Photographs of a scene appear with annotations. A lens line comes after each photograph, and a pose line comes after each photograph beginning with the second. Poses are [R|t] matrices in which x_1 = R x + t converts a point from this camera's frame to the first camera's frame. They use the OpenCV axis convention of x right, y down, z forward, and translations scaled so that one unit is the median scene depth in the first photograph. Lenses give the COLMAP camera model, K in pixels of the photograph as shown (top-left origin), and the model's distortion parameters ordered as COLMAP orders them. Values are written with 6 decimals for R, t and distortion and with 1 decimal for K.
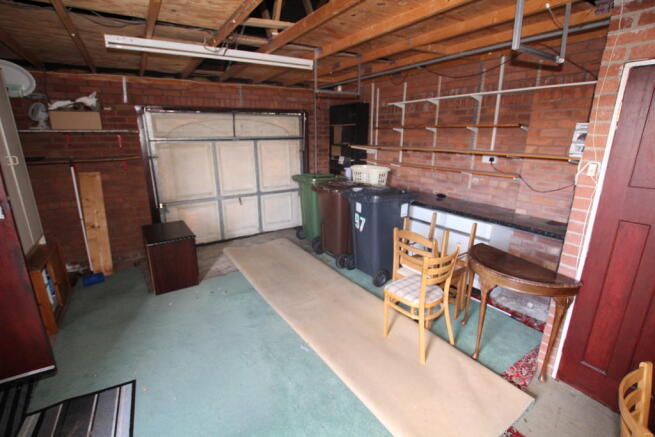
lens RADIAL K [[305.3, 0, 324.0], [0, 305.3, 220.6], [0, 0, 1]] dist [-0.048334, 0.015846]
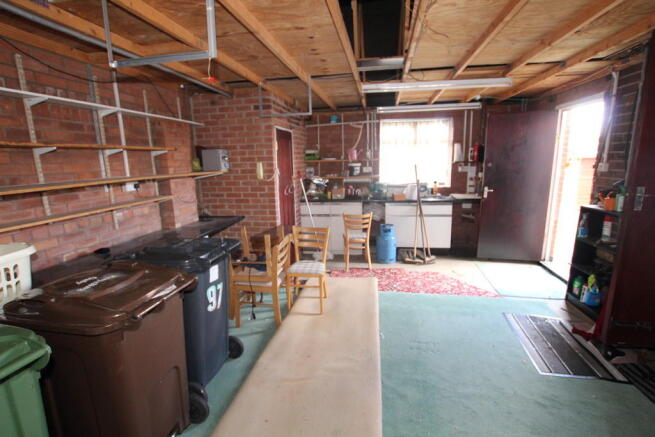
lens RADIAL K [[305.3, 0, 324.0], [0, 305.3, 220.6], [0, 0, 1]] dist [-0.048334, 0.015846]
pose [[-0.732993, -0.118060, 0.669912, -0.447272], [0.206585, 0.899674, 0.384589, -0.330838], [-0.648108, 0.420295, -0.635066, 1.217629]]
